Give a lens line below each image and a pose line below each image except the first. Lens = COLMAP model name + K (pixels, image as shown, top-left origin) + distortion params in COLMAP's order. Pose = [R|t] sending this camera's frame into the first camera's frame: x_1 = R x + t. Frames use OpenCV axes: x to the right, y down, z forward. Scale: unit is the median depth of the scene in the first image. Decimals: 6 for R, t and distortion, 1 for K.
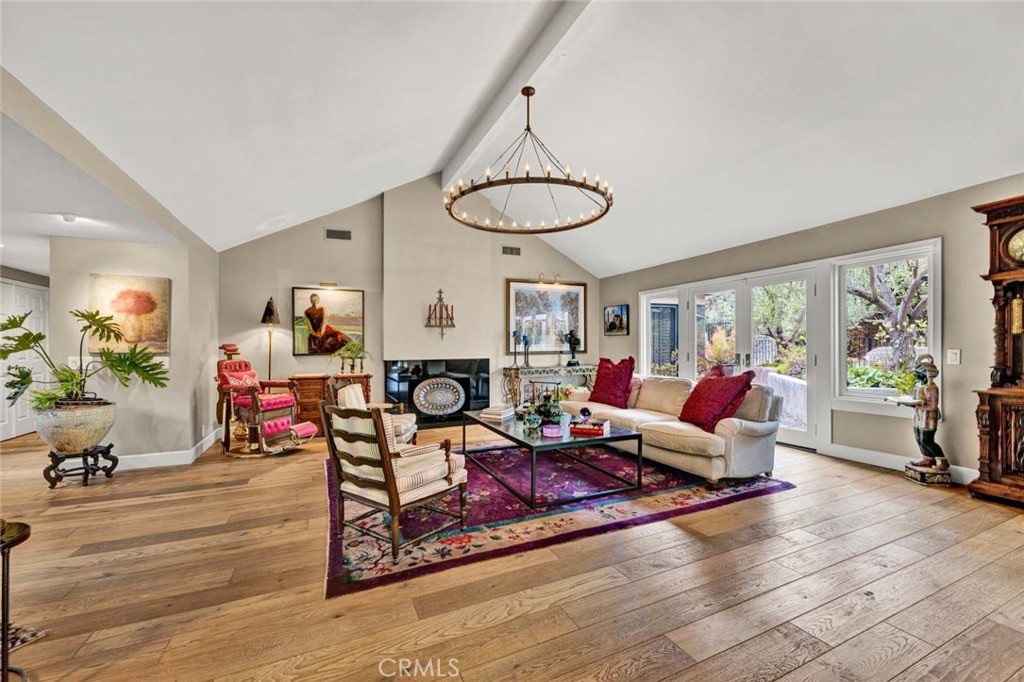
lens RADIAL K [[425.4, 0, 516.1], [0, 425.4, 349.2], [0, 0, 1]] dist [0.001065, 0.000126]
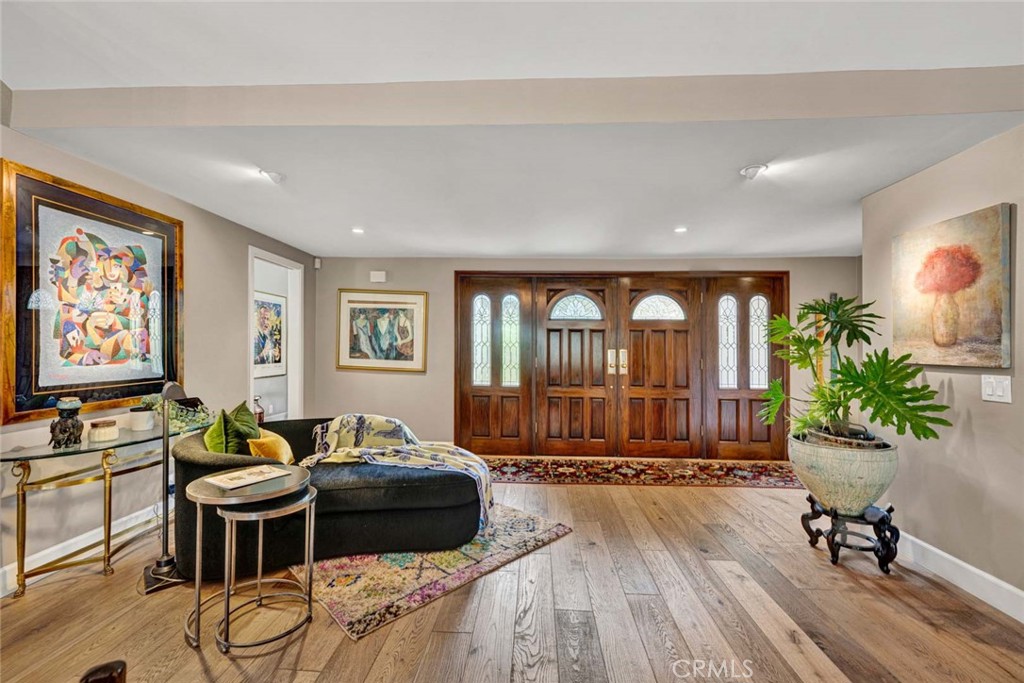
lens RADIAL K [[425.4, 0, 516.1], [0, 425.4, 349.7], [0, 0, 1]] dist [0.001065, 0.000126]
pose [[-0.473744, -0.003769, -0.880654, -0.196012], [-0.012298, 0.999922, 0.002336, -0.006219], [0.880577, 0.011937, -0.473753, 0.874986]]
